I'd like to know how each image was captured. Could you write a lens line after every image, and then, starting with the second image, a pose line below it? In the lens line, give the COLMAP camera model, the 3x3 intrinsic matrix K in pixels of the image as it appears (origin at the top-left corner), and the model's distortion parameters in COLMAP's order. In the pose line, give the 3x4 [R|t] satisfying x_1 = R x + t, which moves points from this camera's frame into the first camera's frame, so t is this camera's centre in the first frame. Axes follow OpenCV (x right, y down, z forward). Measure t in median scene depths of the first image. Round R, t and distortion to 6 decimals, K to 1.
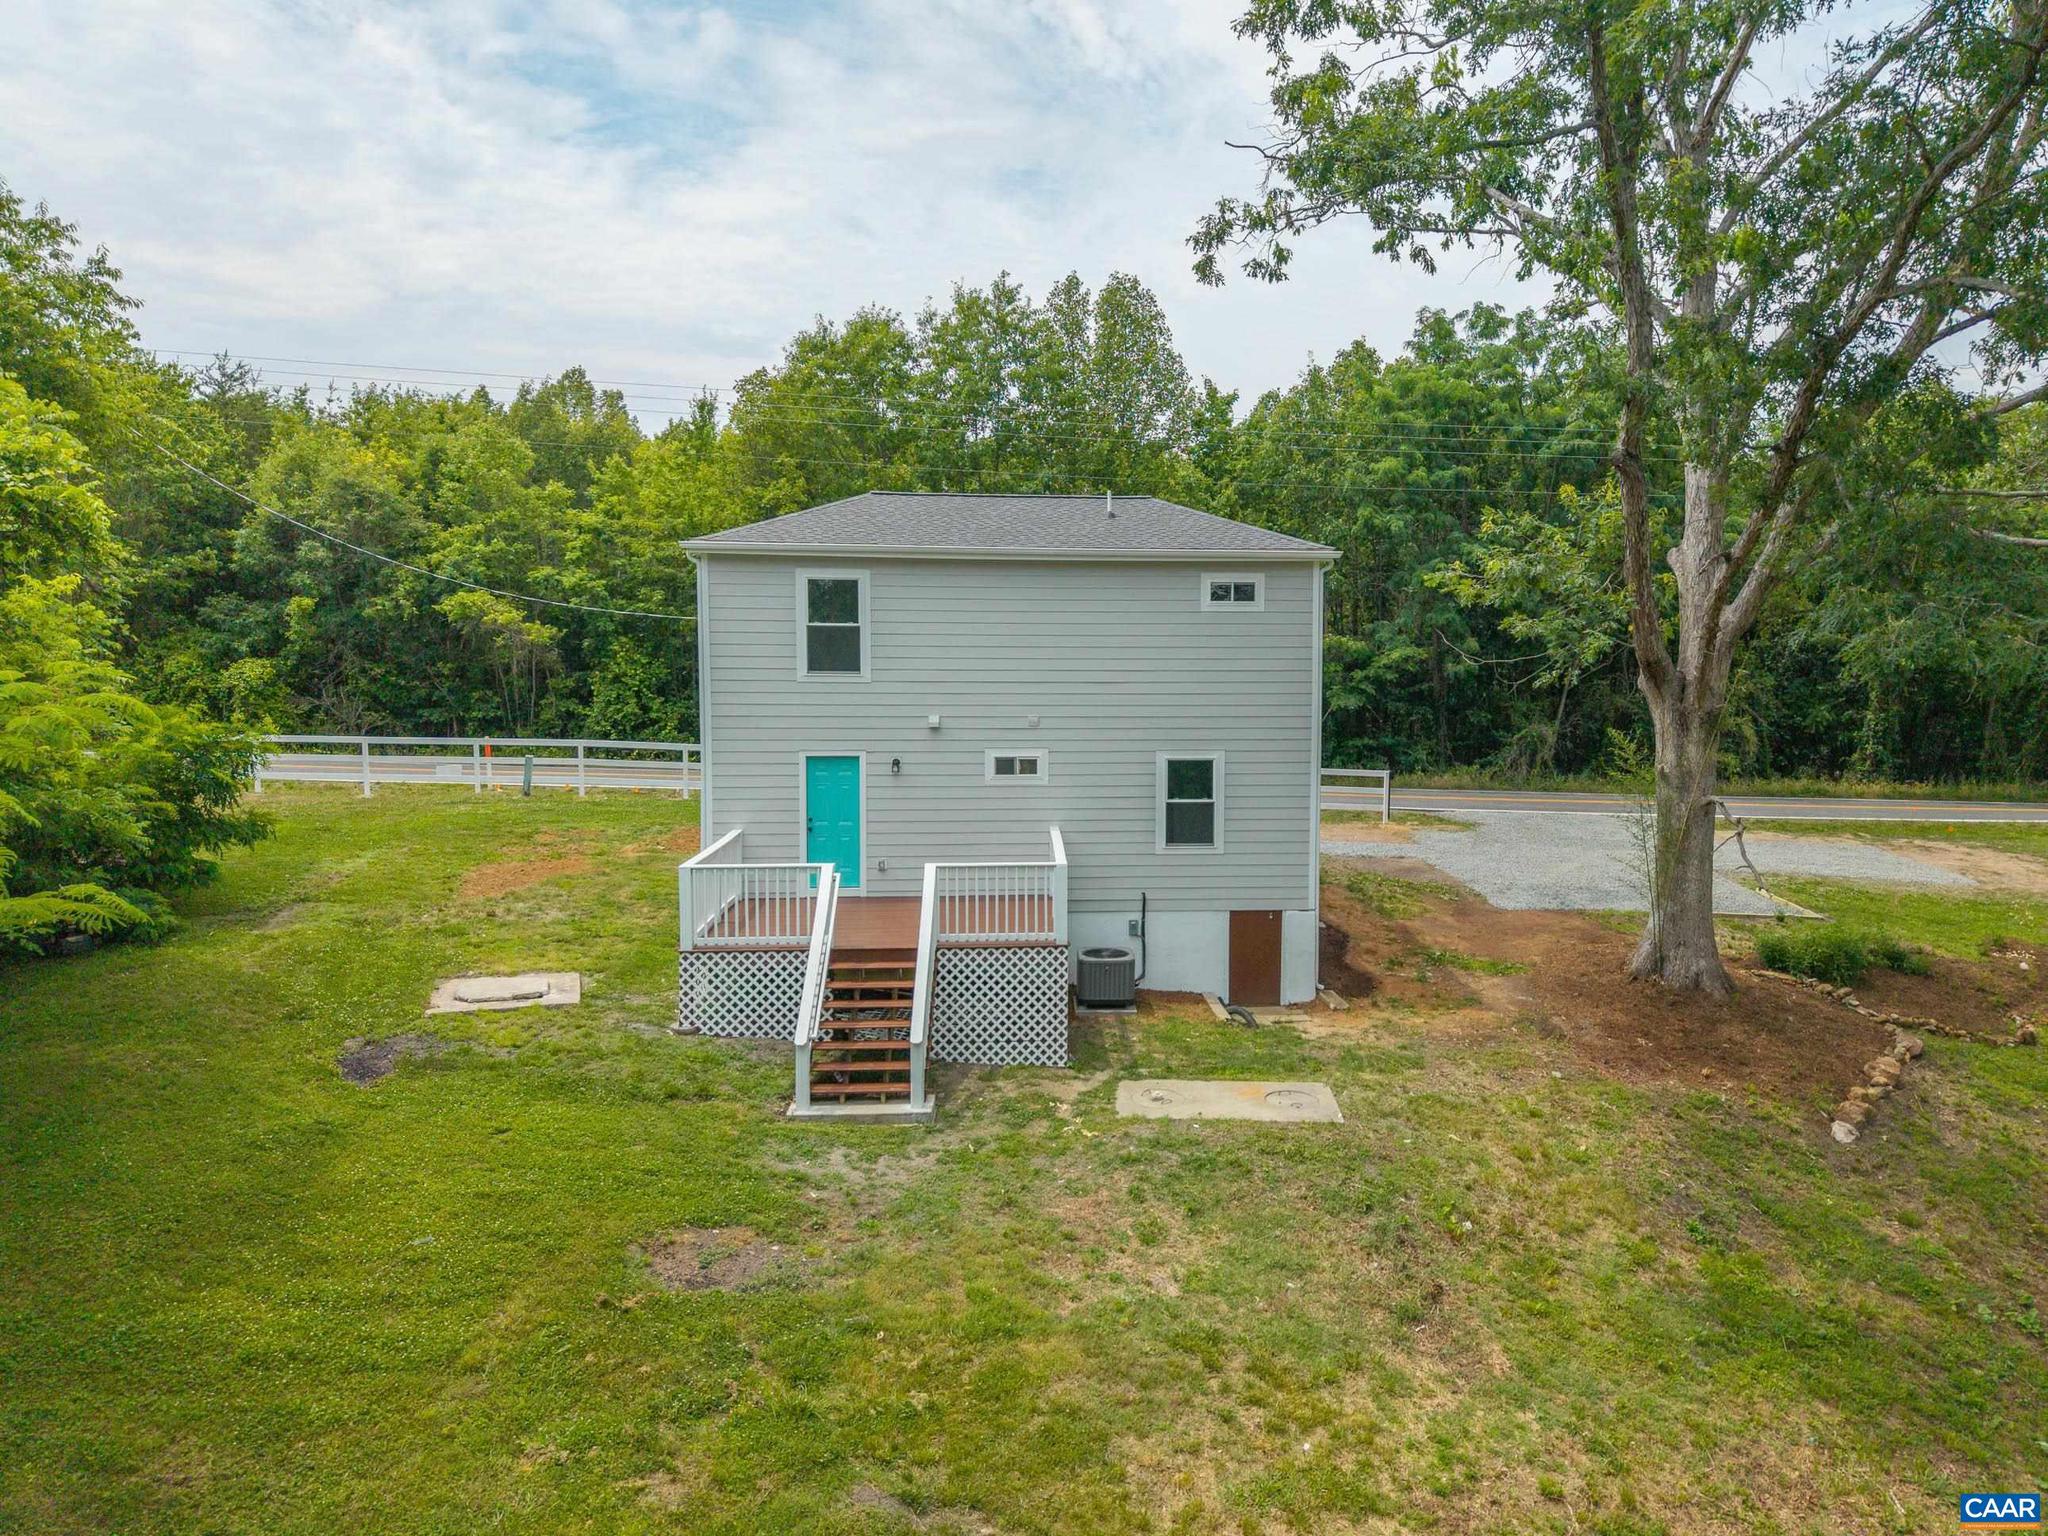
lens RADIAL K [[1500.0, 0, 1093.6], [0, 1500.0, 772.6], [0, 0, 1]] dist [0.012156, 0.000376]
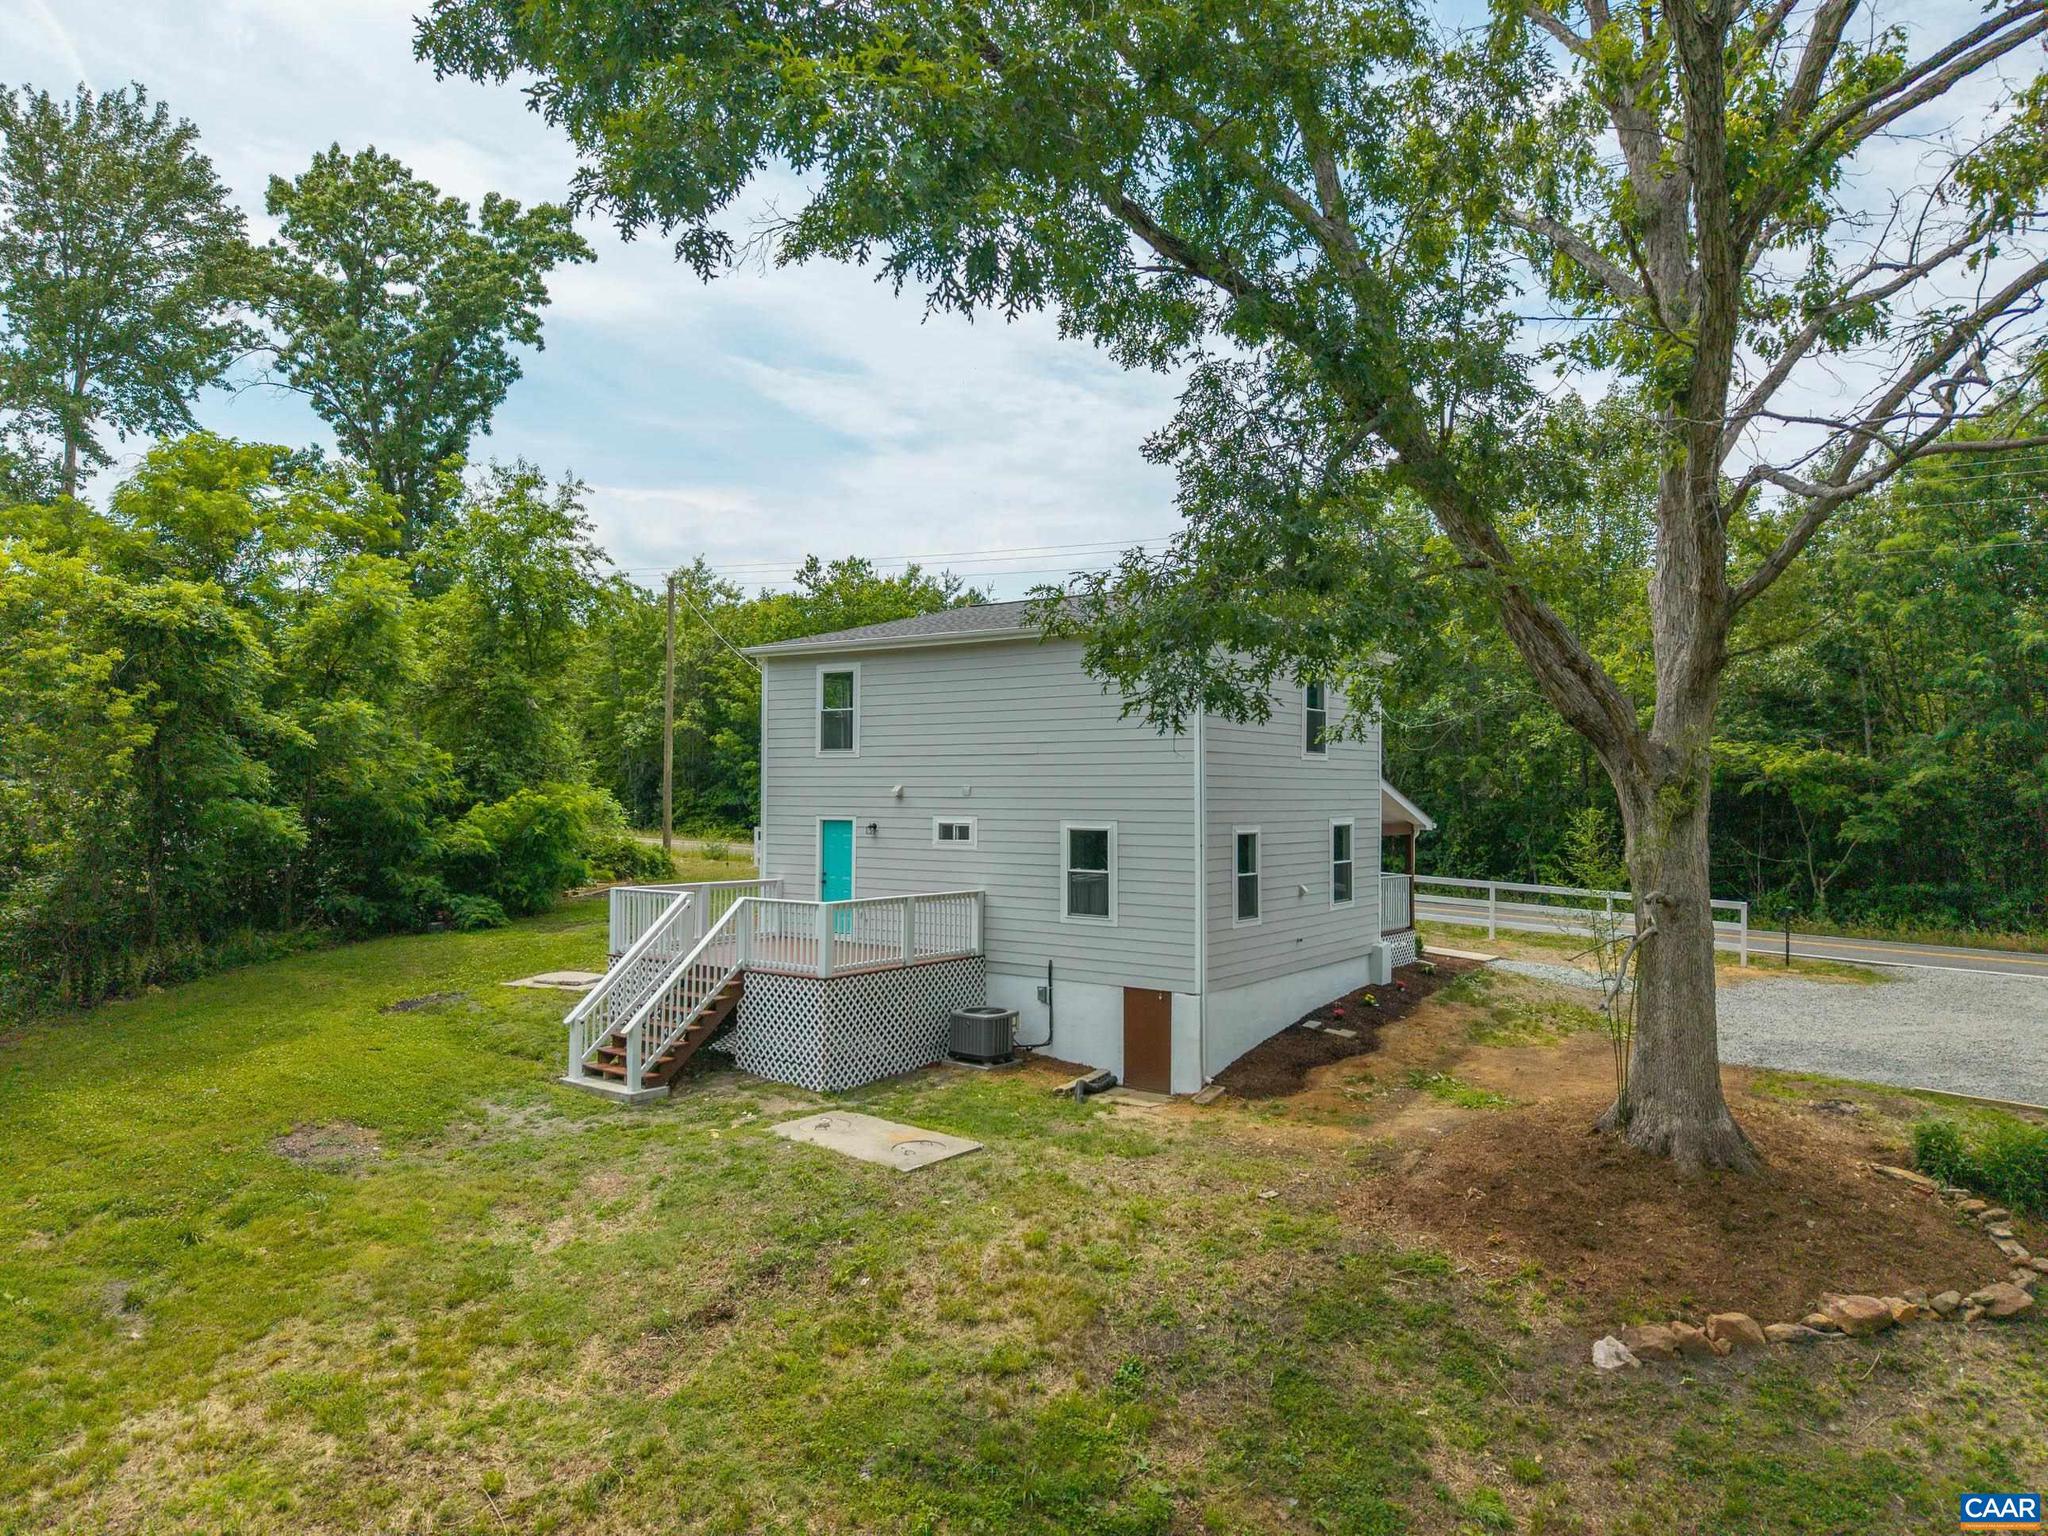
lens RADIAL K [[1369.0, 0, 1018.4], [0, 1369.0, 769.3], [0, 0, 1]] dist [0.008128, -0.001636]
pose [[0.760090, -0.011449, -0.649717, 0.632427], [-0.067403, 0.993062, -0.096354, 0.043152], [0.646312, 0.117031, 0.754045, 0.273201]]
